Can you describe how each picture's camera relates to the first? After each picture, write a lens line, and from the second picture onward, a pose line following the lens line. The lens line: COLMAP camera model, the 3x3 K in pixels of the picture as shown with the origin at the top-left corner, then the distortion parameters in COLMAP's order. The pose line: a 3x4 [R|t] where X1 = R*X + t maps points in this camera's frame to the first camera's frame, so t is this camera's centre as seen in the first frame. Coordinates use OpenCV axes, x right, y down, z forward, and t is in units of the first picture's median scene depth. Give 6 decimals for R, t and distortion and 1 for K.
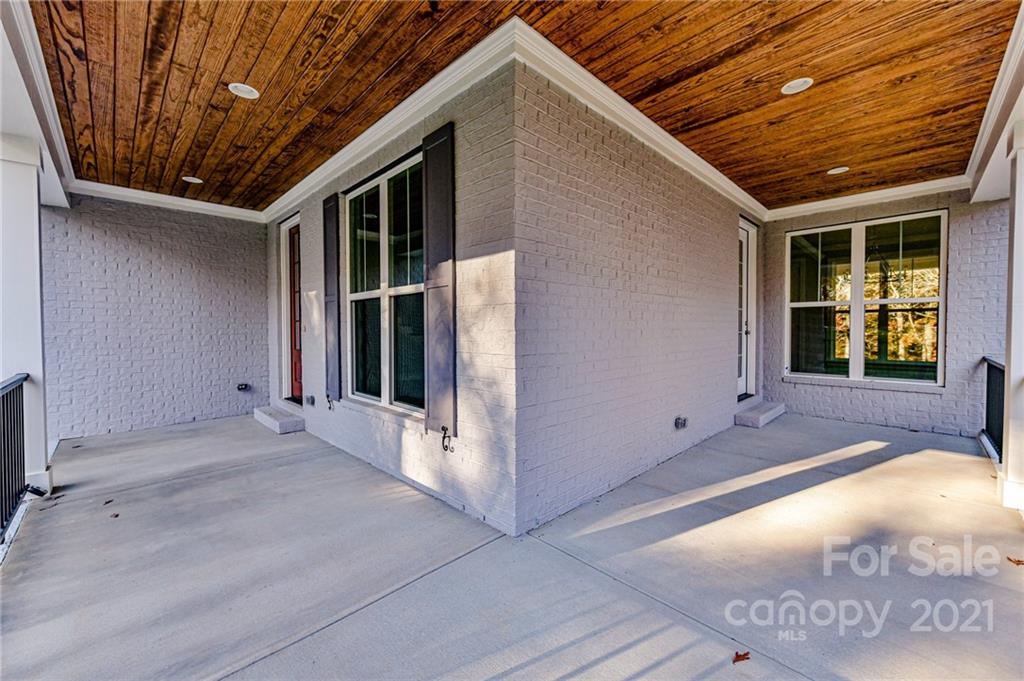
lens RADIAL K [[399.0, 0, 508.0], [0, 399.0, 337.0], [0, 0, 1]] dist [-0.000480, -0.000044]
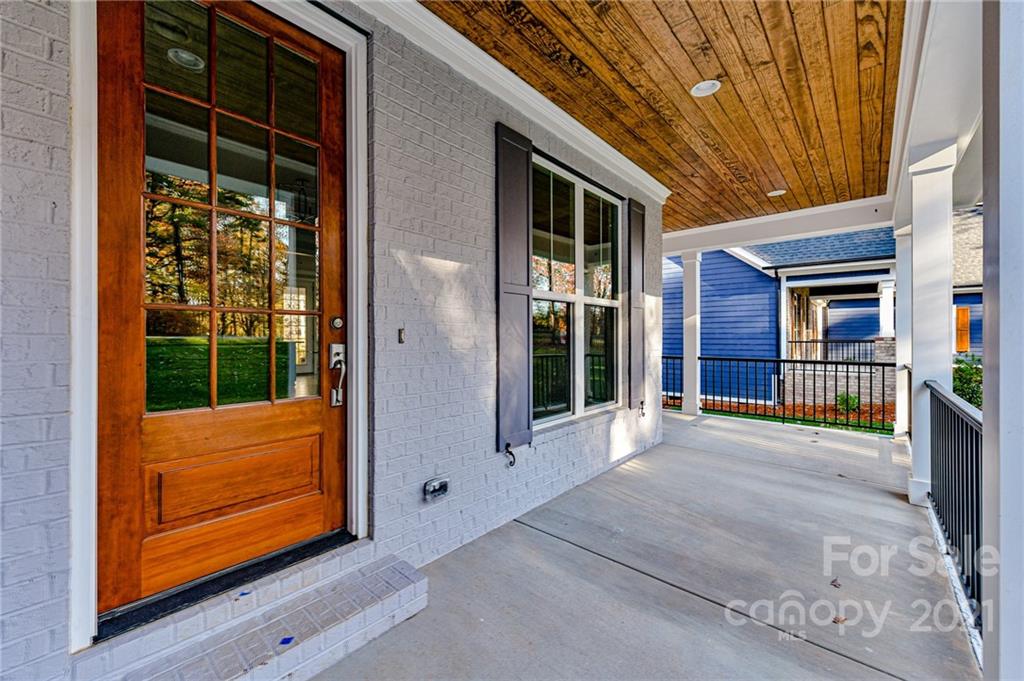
lens RADIAL K [[399.0, 0, 508.0], [0, 399.0, 337.0], [0, 0, 1]] dist [-0.000480, -0.000044]
pose [[-0.057697, 0.003855, 0.998327, -1.560470], [0.023389, 0.999723, -0.002508, -0.024856], [-0.998060, 0.023205, -0.057771, 1.512900]]
